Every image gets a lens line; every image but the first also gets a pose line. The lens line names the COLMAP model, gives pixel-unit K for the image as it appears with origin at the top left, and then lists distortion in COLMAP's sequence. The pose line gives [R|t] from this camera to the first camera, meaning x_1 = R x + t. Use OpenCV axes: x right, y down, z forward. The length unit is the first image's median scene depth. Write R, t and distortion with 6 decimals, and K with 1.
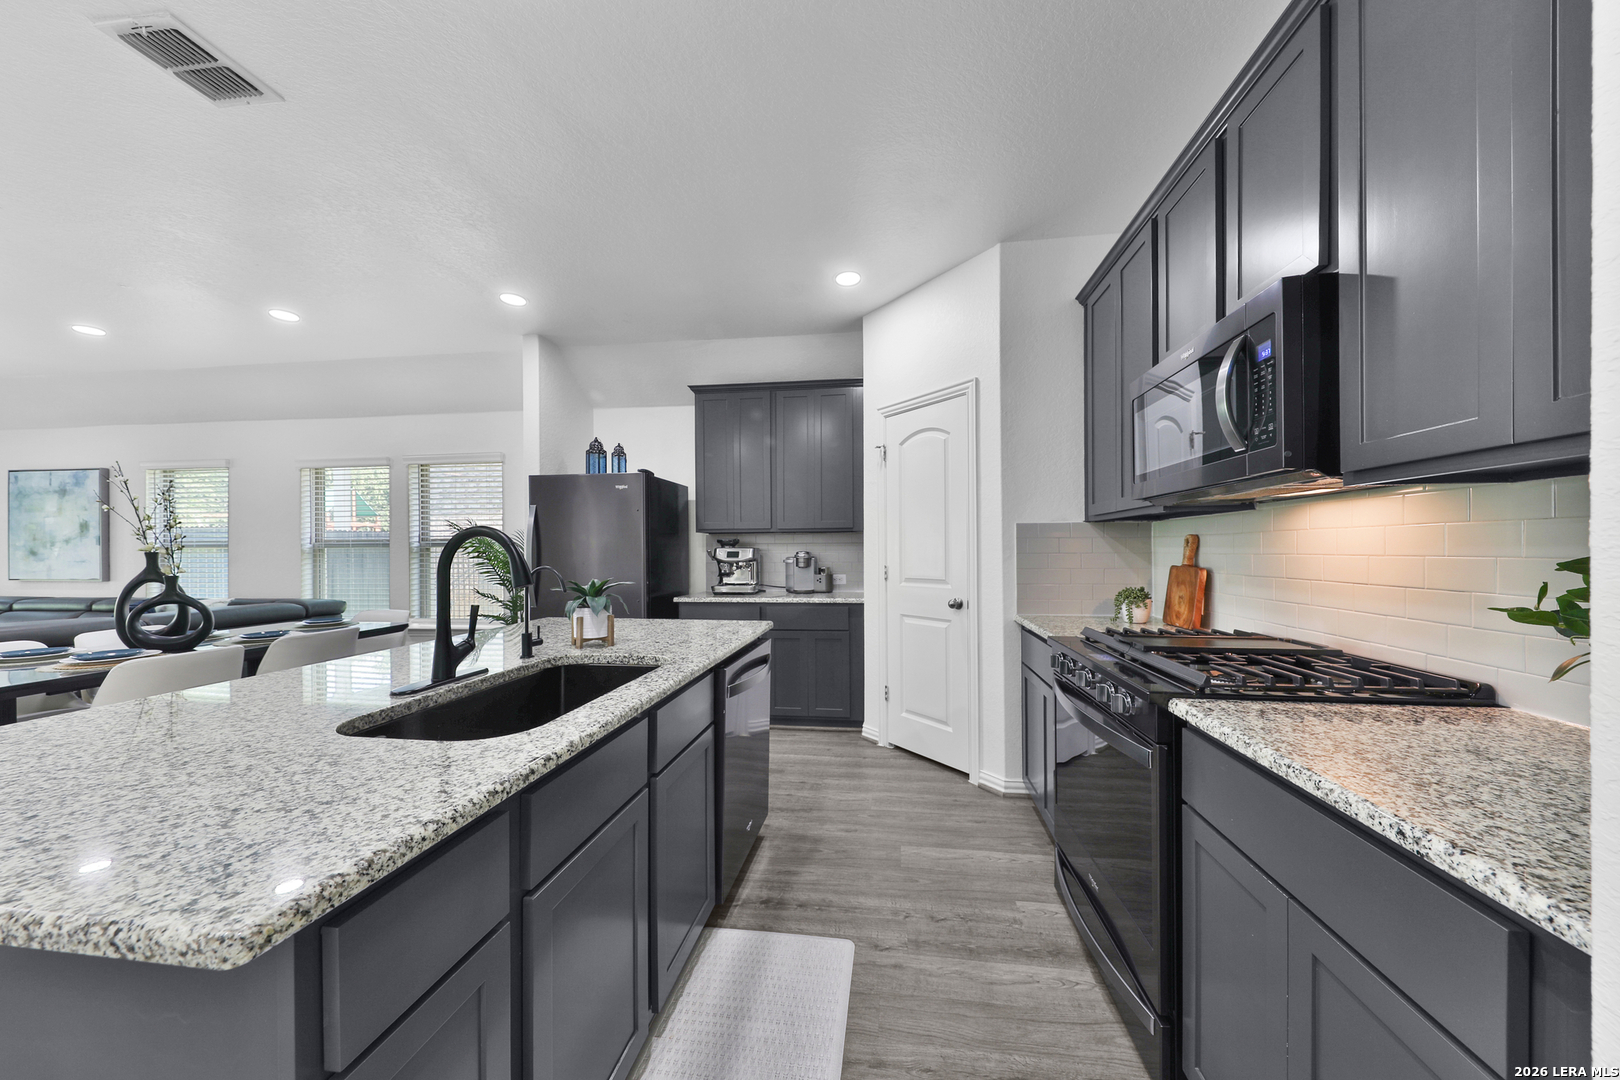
lens RADIAL K [[545.4, 0, 815.7], [0, 545.4, 550.5], [0, 0, 1]] dist [0.018383, -0.000059]
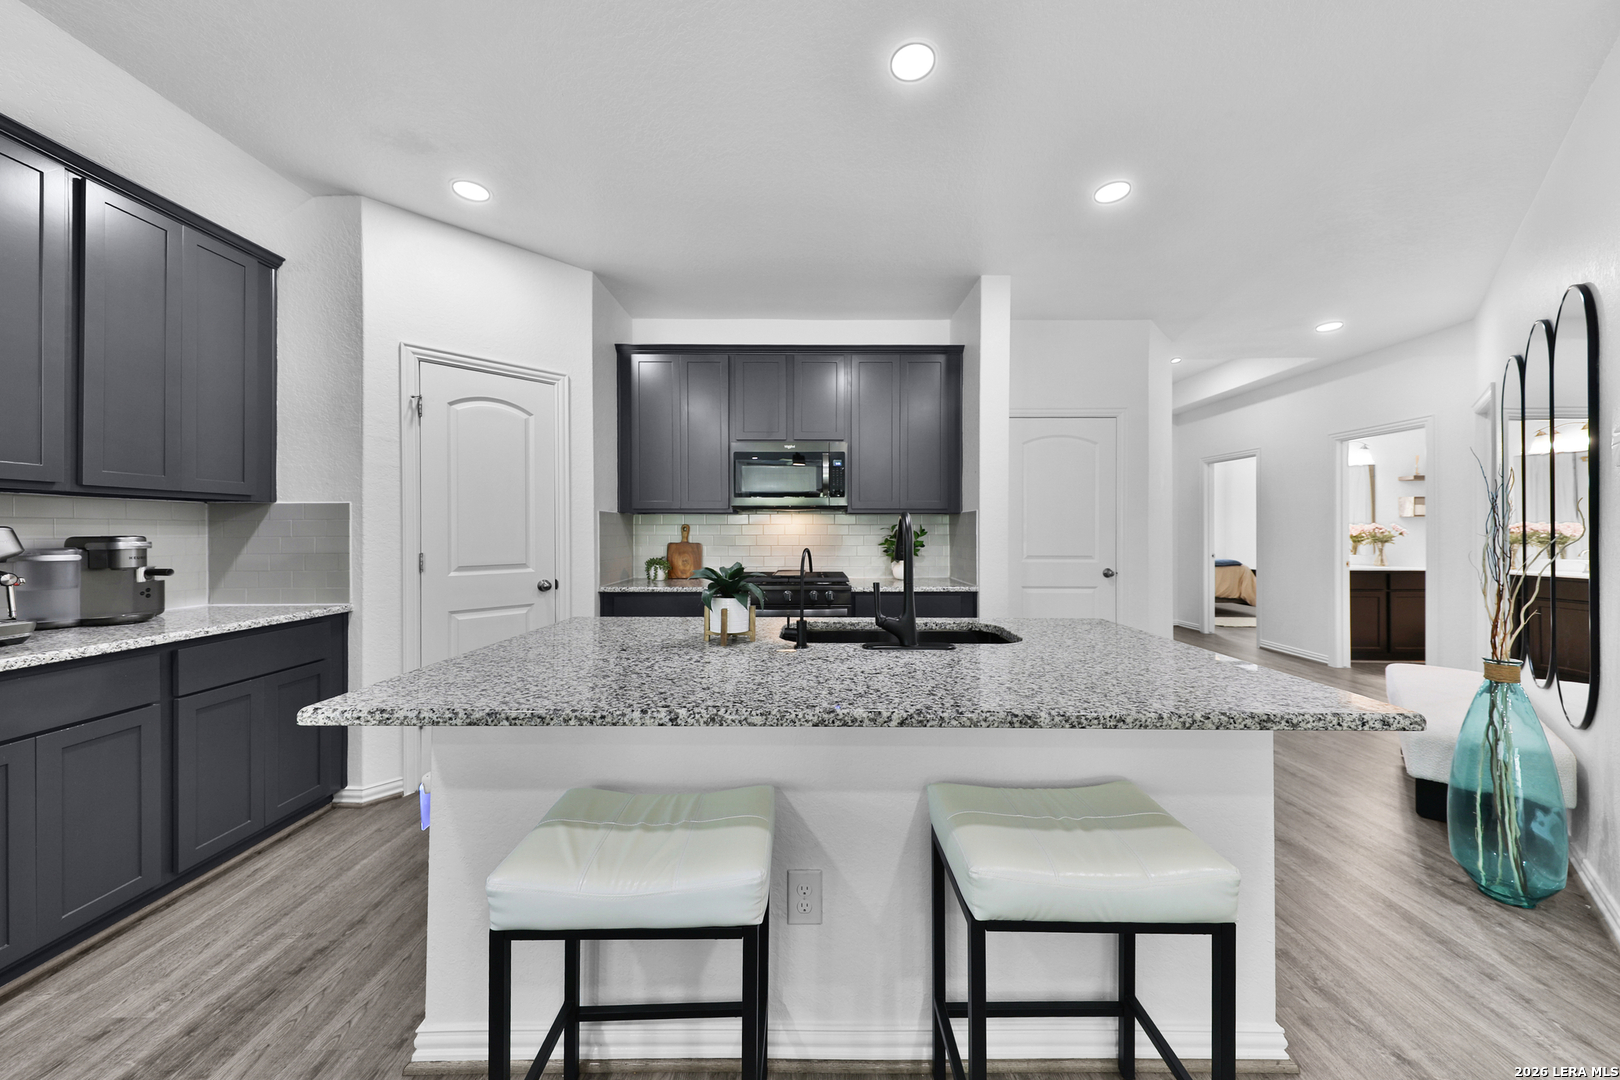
lens RADIAL K [[555.4, 0, 831.7], [0, 555.4, 528.7], [0, 0, 1]] dist [0.000651, -0.000306]
pose [[-0.165906, 0.010645, 0.986084, -0.872383], [0.002056, 0.999943, -0.010449, 0.002772], [-0.986139, 0.000294, -0.165918, 0.658340]]
